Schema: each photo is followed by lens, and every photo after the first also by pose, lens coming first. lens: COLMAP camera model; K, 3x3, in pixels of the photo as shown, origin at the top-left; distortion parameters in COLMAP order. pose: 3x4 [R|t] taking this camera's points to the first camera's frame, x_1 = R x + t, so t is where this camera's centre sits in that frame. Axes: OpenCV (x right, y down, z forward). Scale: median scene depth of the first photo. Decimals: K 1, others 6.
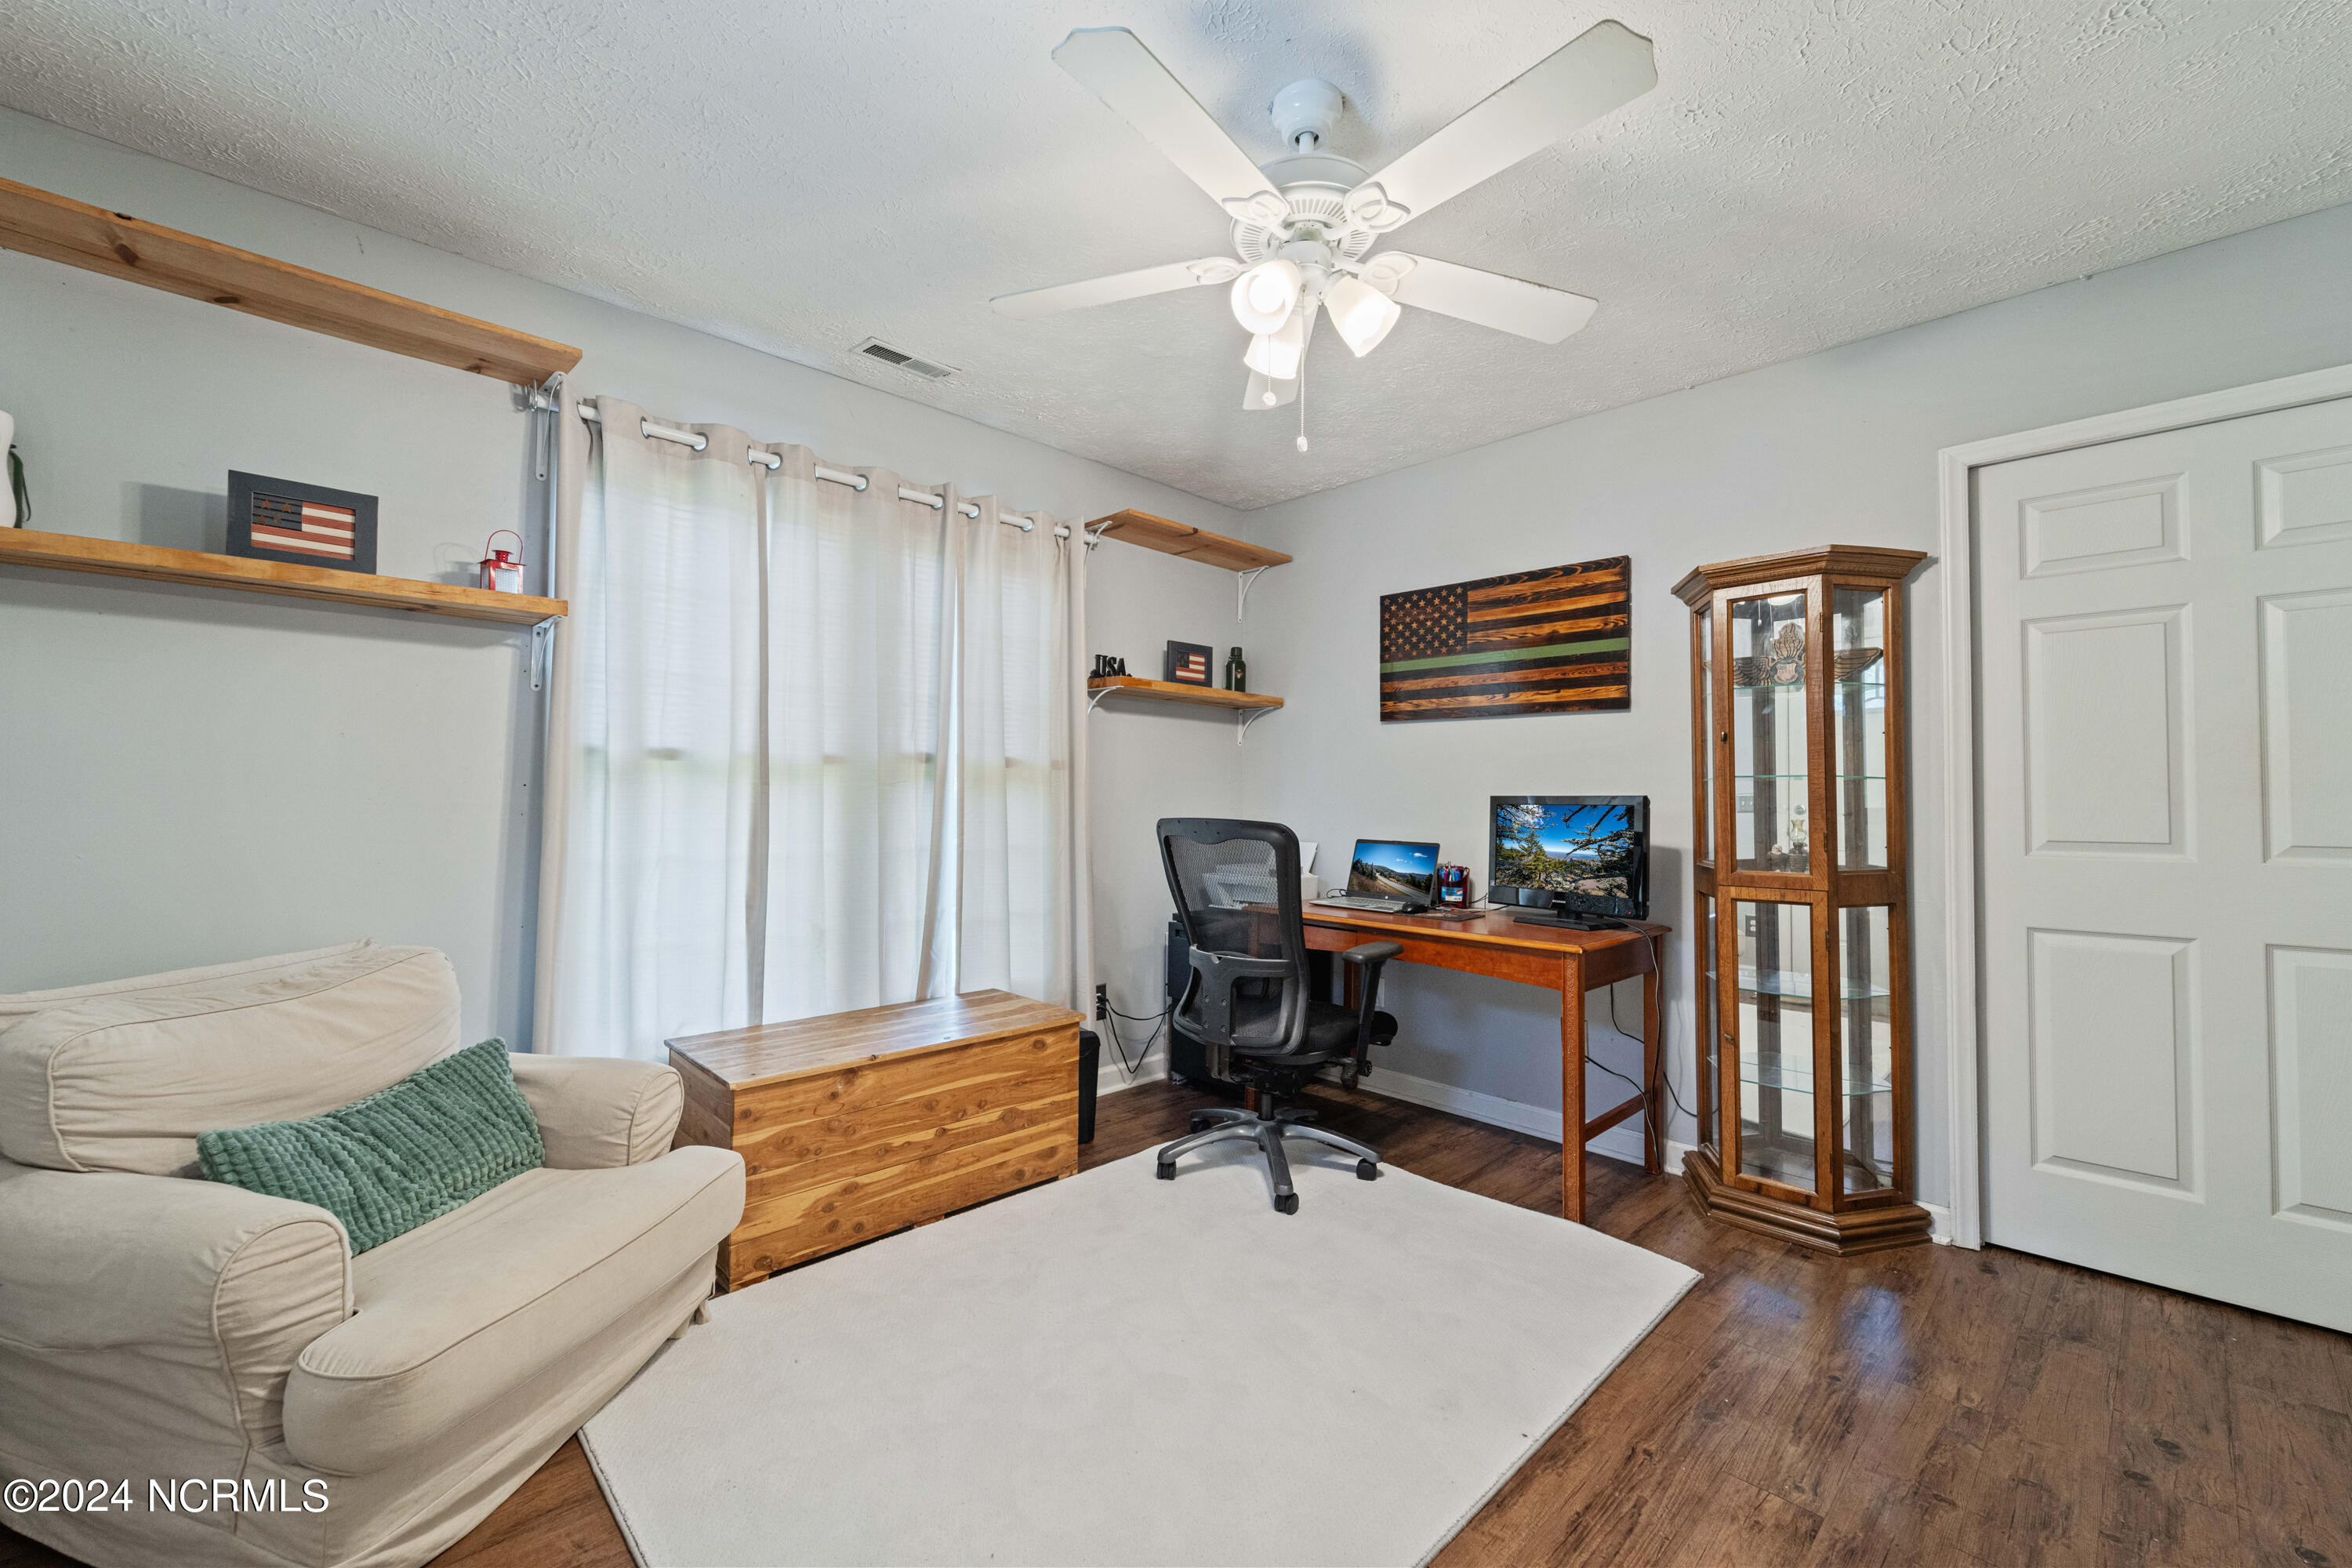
lens RADIAL K [[953.5, 0, 1167.4], [0, 953.5, 775.8], [0, 0, 1]] dist [0.000485, -0.001029]
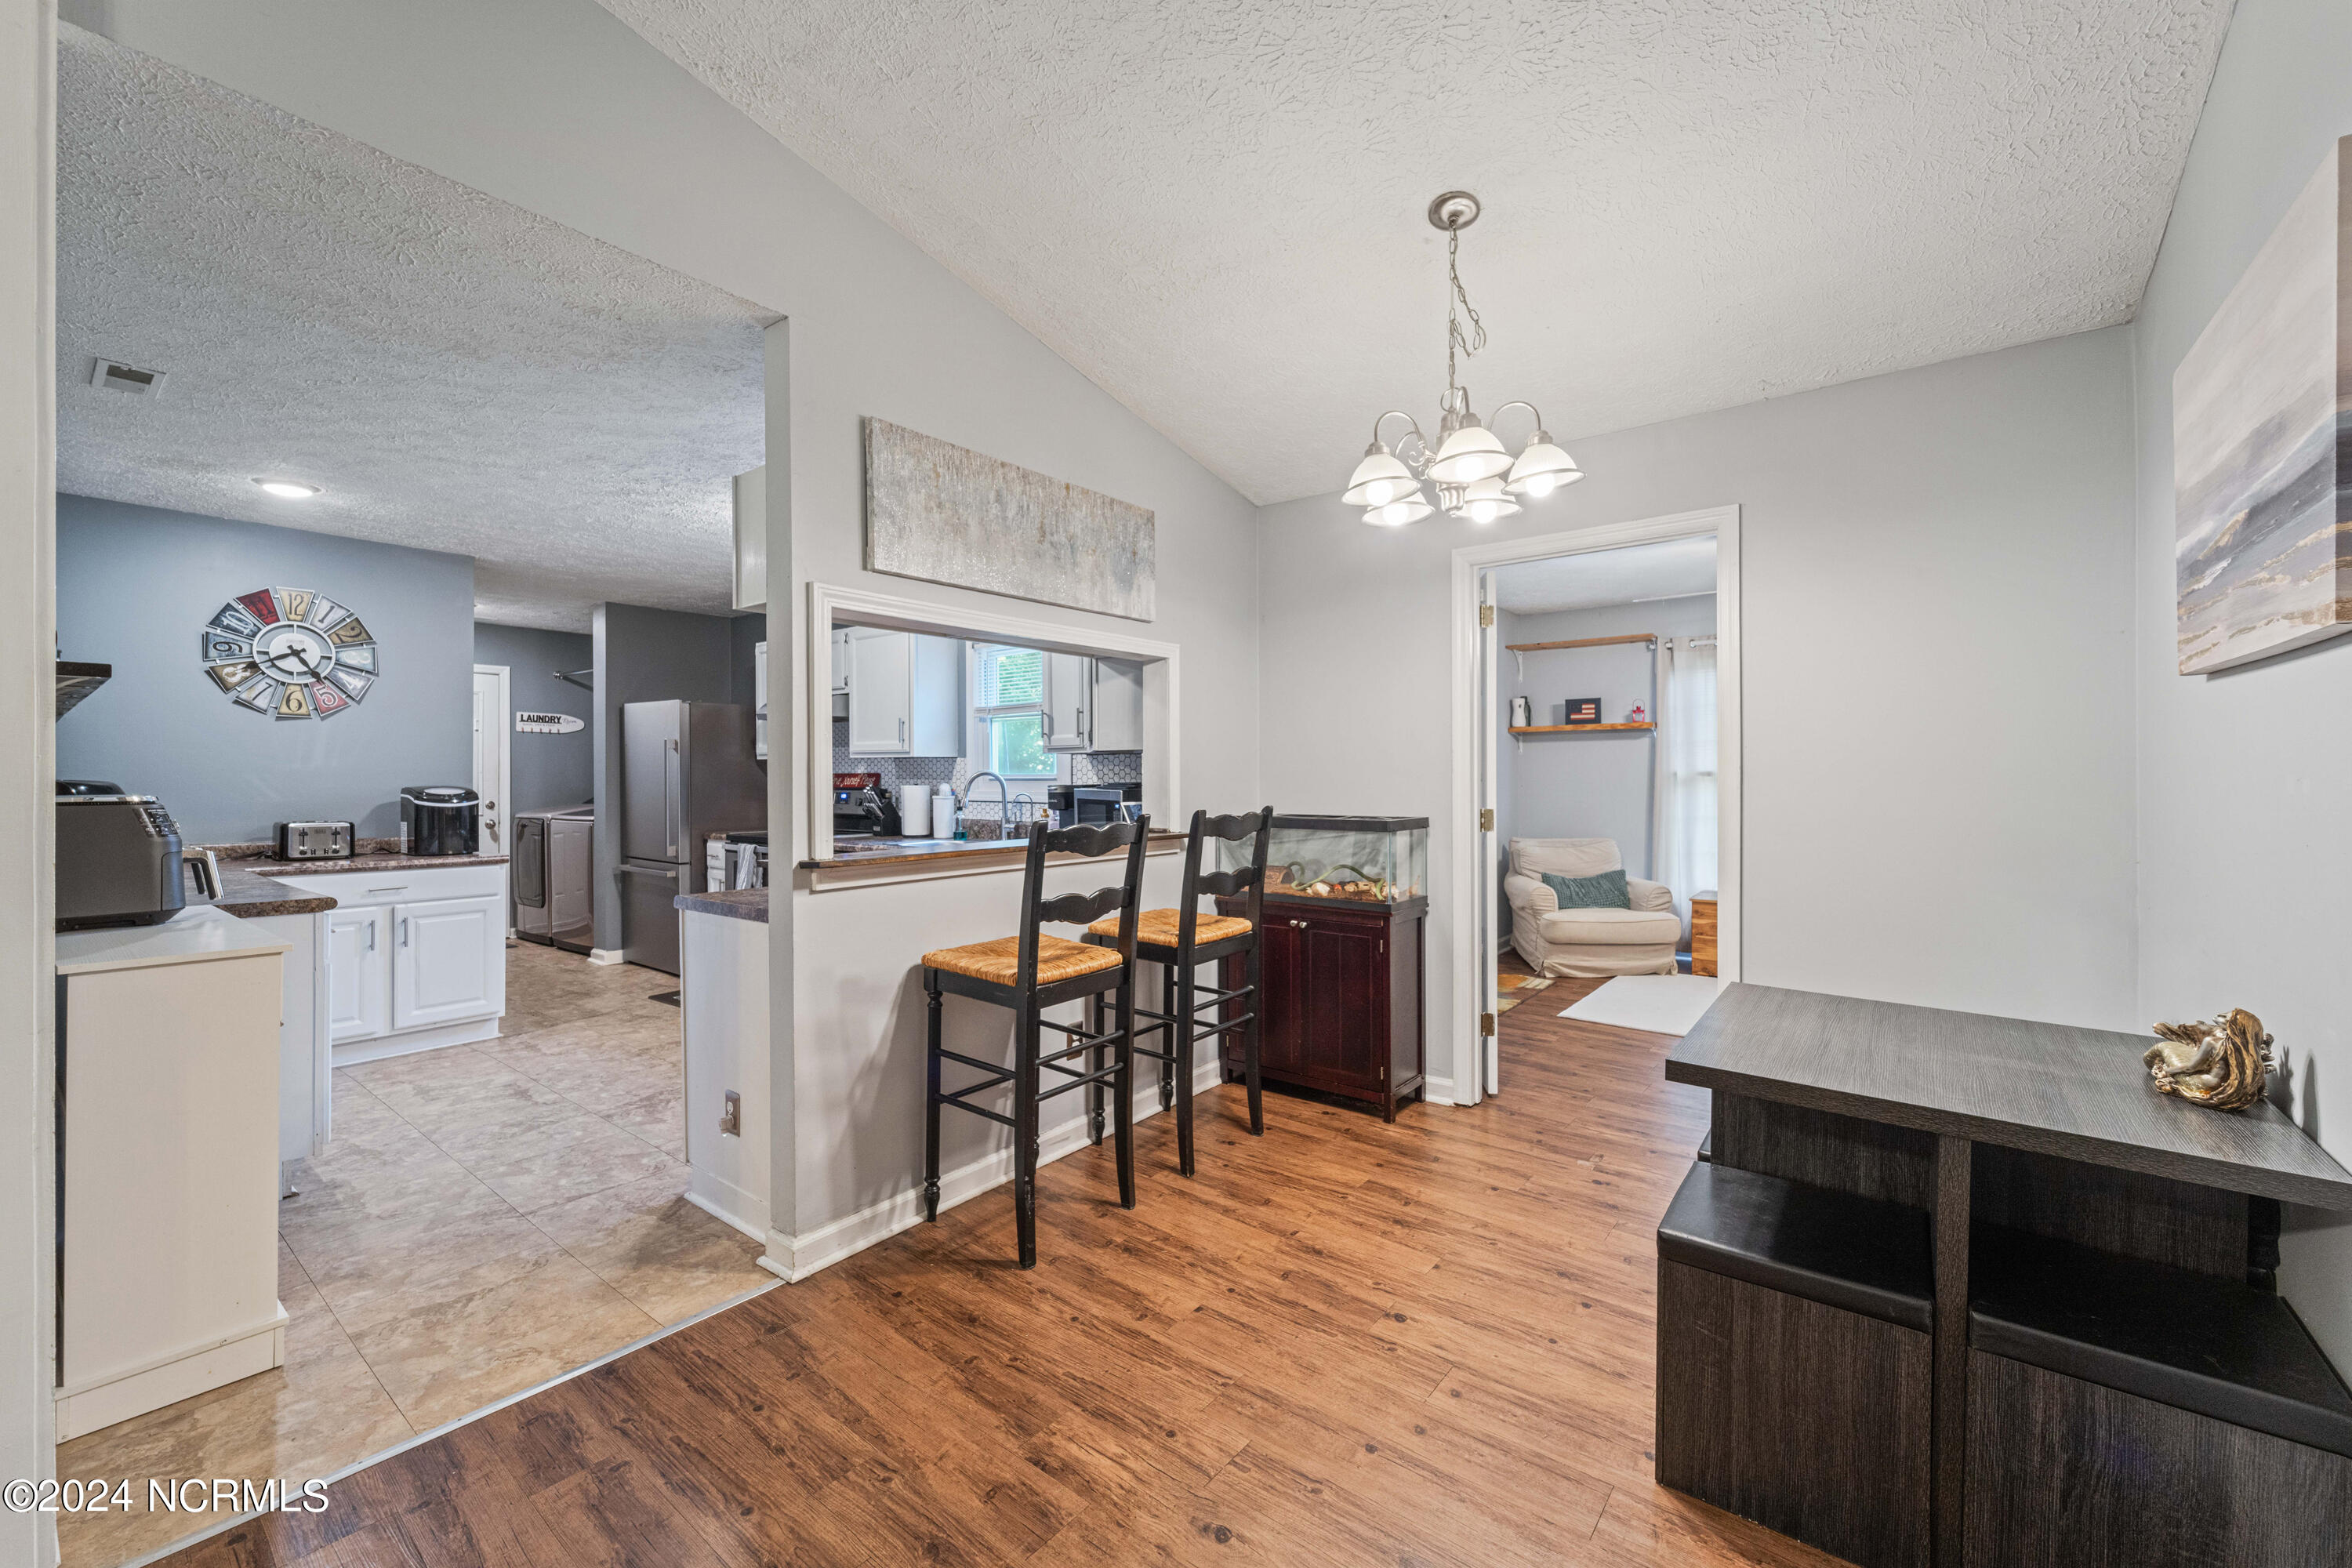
lens RADIAL K [[945.7, 0, 1171.1], [0, 945.7, 776.9], [0, 0, 1]] dist [0.008622, -0.006273]
pose [[0.137285, -0.003654, -0.990525, 1.894329], [0.026193, 0.999657, -0.000057, -0.057318], [0.990185, -0.025937, 0.137333, -0.777639]]
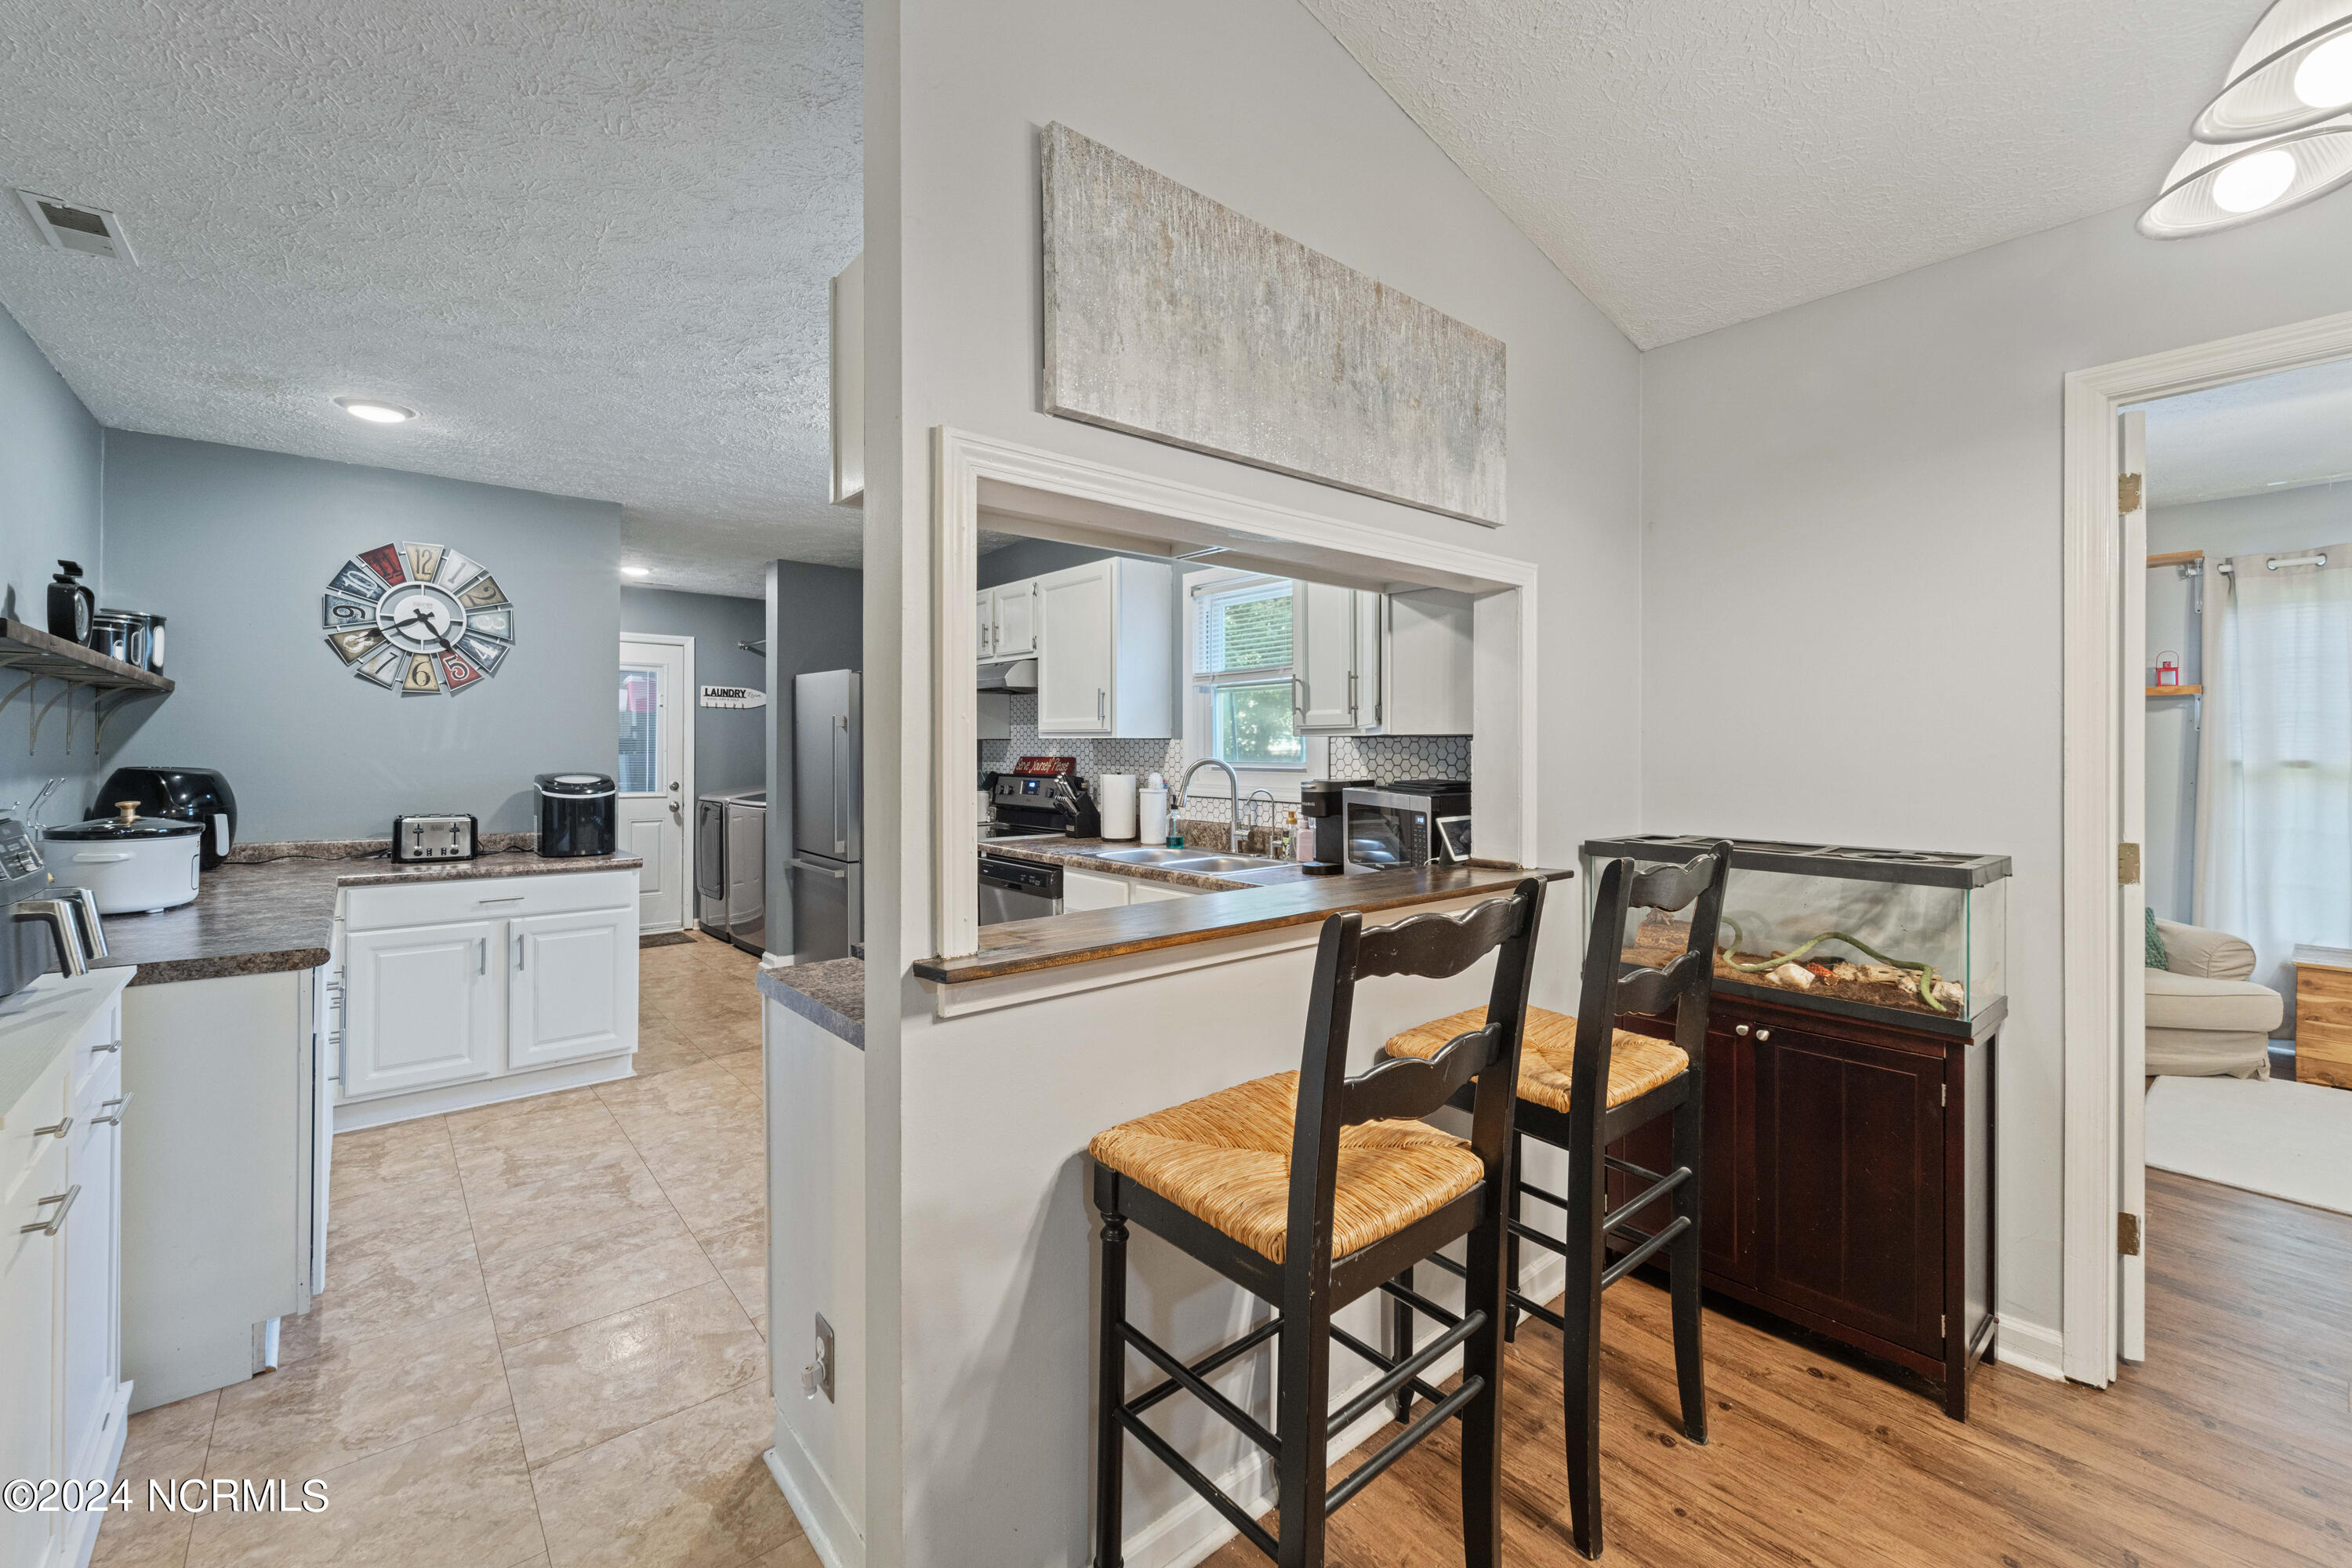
lens RADIAL K [[968.5, 0, 1173.4], [0, 968.5, 748.1], [0, 0, 1]] dist [-0.000252, -0.000385]
pose [[-0.063818, -0.003965, -0.997954, 1.350358], [0.021163, 0.999762, -0.005326, -0.091732], [0.997737, -0.021459, -0.063719, -0.855501]]
